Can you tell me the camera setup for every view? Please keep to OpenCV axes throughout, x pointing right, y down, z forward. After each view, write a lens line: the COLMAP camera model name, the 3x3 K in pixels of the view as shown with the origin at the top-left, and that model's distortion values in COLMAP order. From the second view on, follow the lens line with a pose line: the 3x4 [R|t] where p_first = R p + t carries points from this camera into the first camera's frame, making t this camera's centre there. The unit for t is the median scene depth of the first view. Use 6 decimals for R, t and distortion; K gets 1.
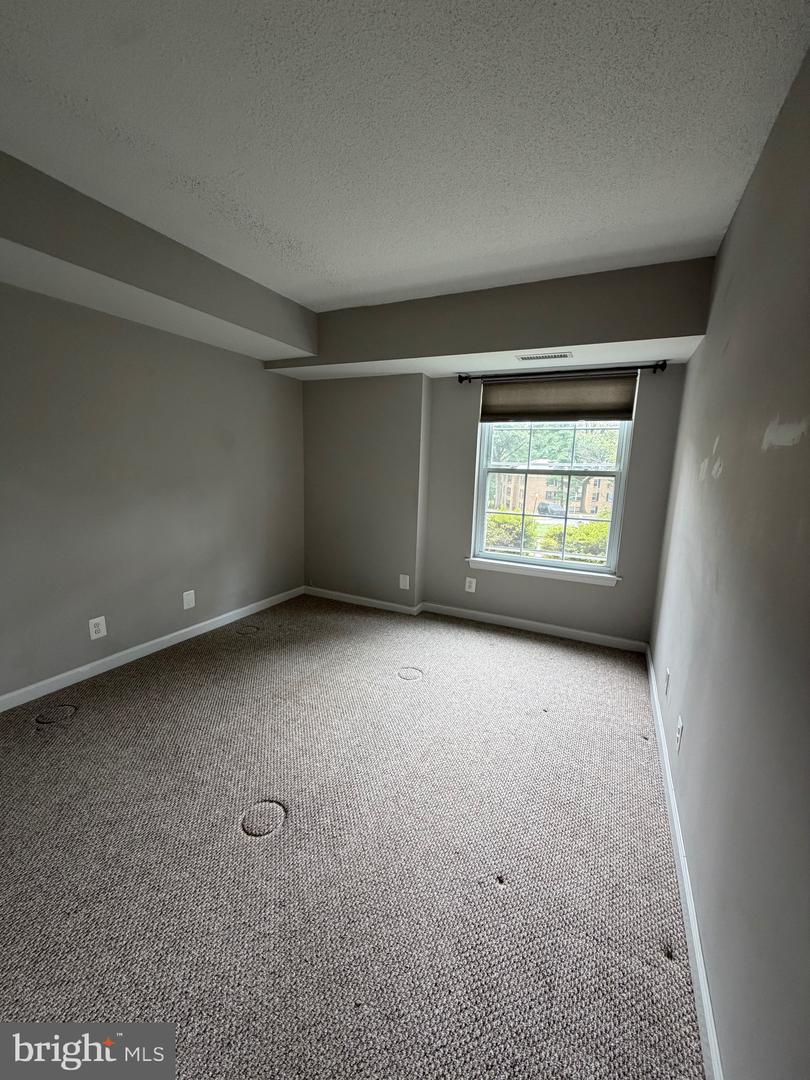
lens RADIAL K [[429.8, 0, 402.8], [0, 429.8, 539.6], [0, 0, 1]] dist [0.000571, -0.000026]
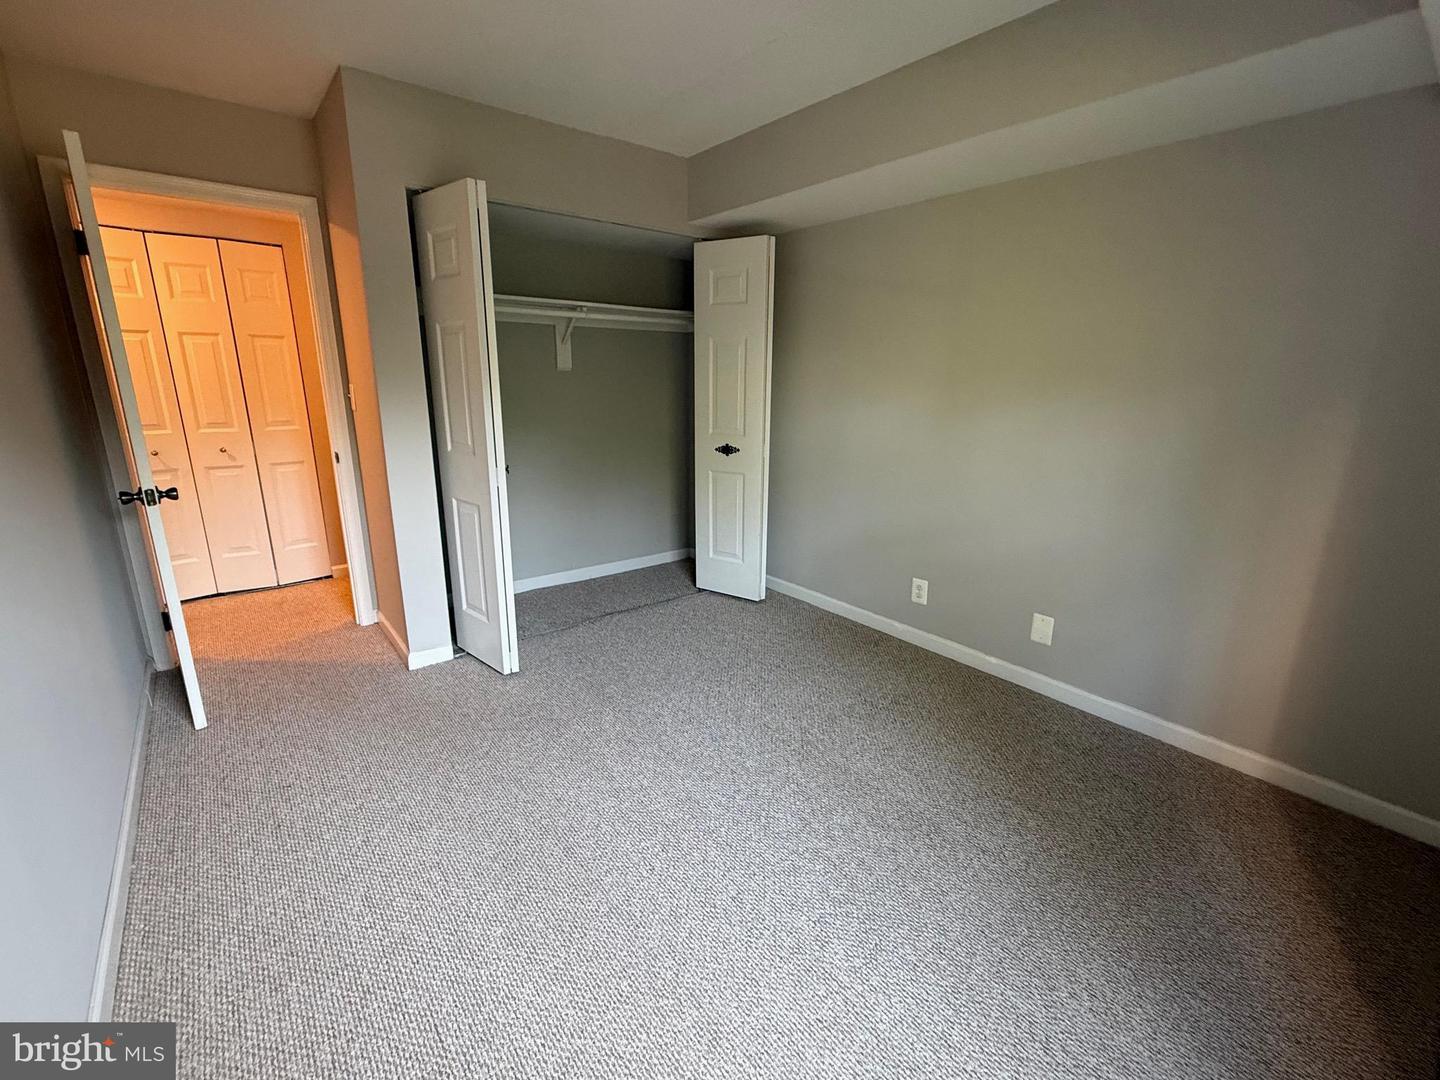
lens RADIAL K [[623.0, 0, 720.5], [0, 623.0, 541.9], [0, 0, 1]] dist [-0.000807, -0.000044]
pose [[-0.423341, 0.193486, -0.885068, 0.507908], [-0.189343, 0.936459, 0.295286, -0.168946], [0.885964, 0.292588, -0.359806, 1.050718]]
